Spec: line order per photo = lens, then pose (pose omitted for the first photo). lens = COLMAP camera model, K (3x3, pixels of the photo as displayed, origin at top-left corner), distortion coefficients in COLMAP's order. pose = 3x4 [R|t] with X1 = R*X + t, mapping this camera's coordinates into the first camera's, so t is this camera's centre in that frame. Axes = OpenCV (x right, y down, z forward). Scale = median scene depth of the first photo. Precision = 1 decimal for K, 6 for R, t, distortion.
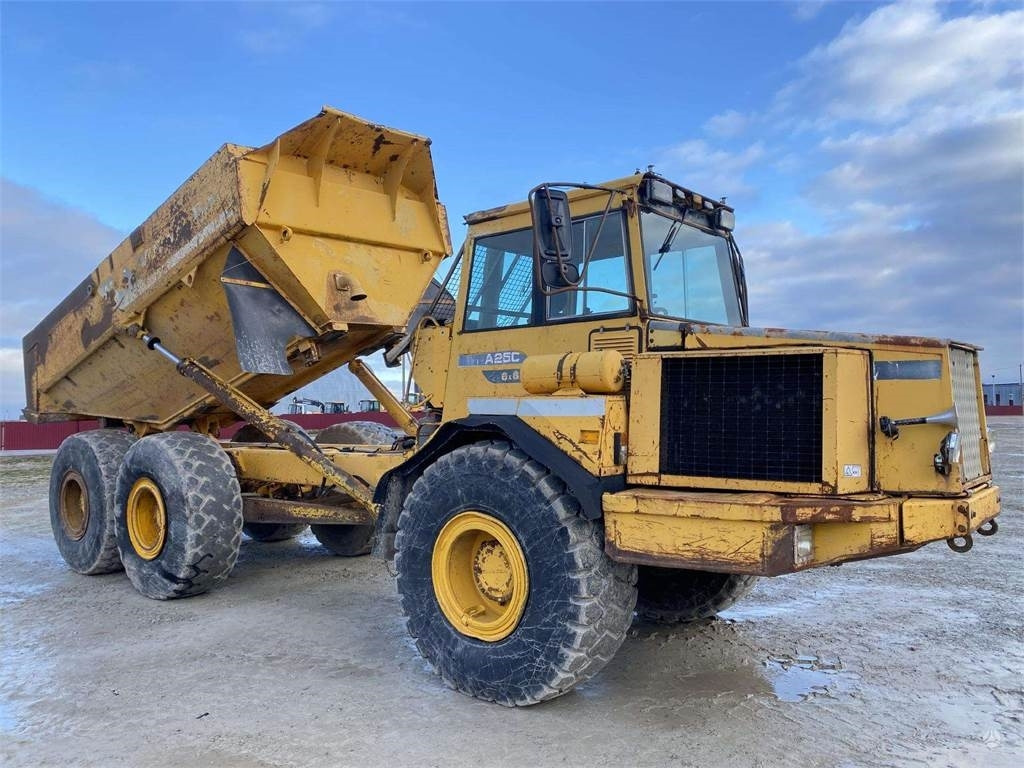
lens RADIAL K [[732.5, 0, 516.8], [0, 732.5, 395.1], [0, 0, 1]] dist [0.024914, 0.000069]
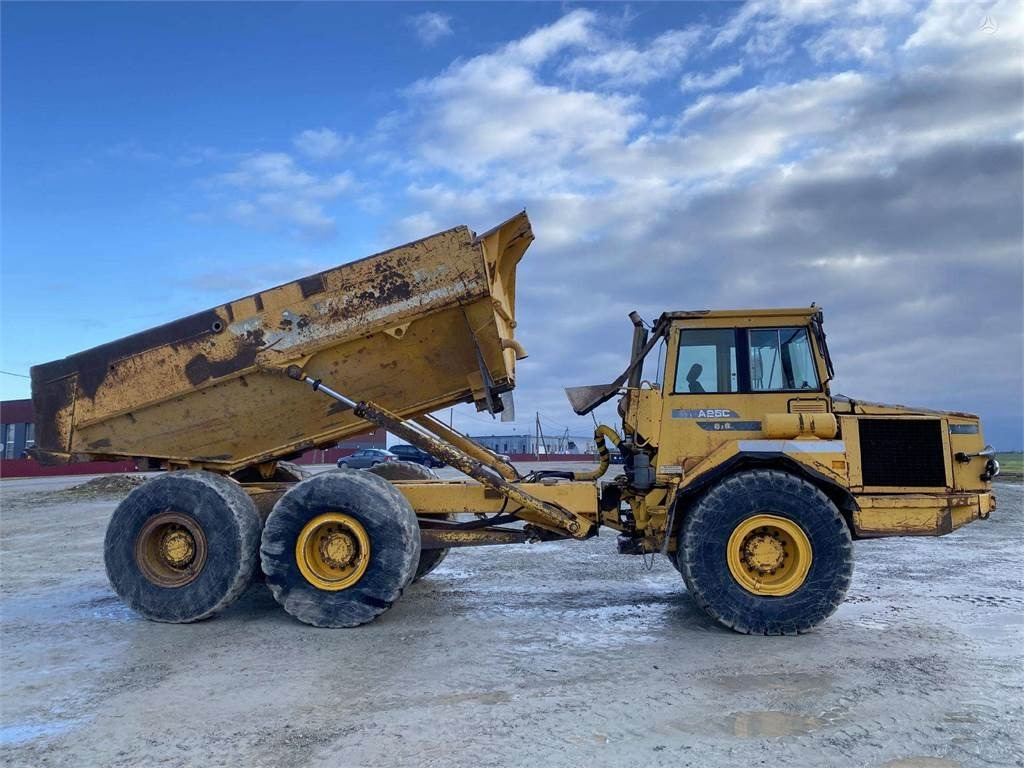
lens RADIAL K [[803.7, 0, 512.0], [0, 803.7, 384.0], [0, 0, 1]] dist [0.110732, -0.235618]
pose [[0.857535, 0.043374, 0.512594, -1.419881], [-0.011415, 0.997798, -0.065334, 0.001420], [-0.514299, 0.050175, 0.856142, -0.219111]]
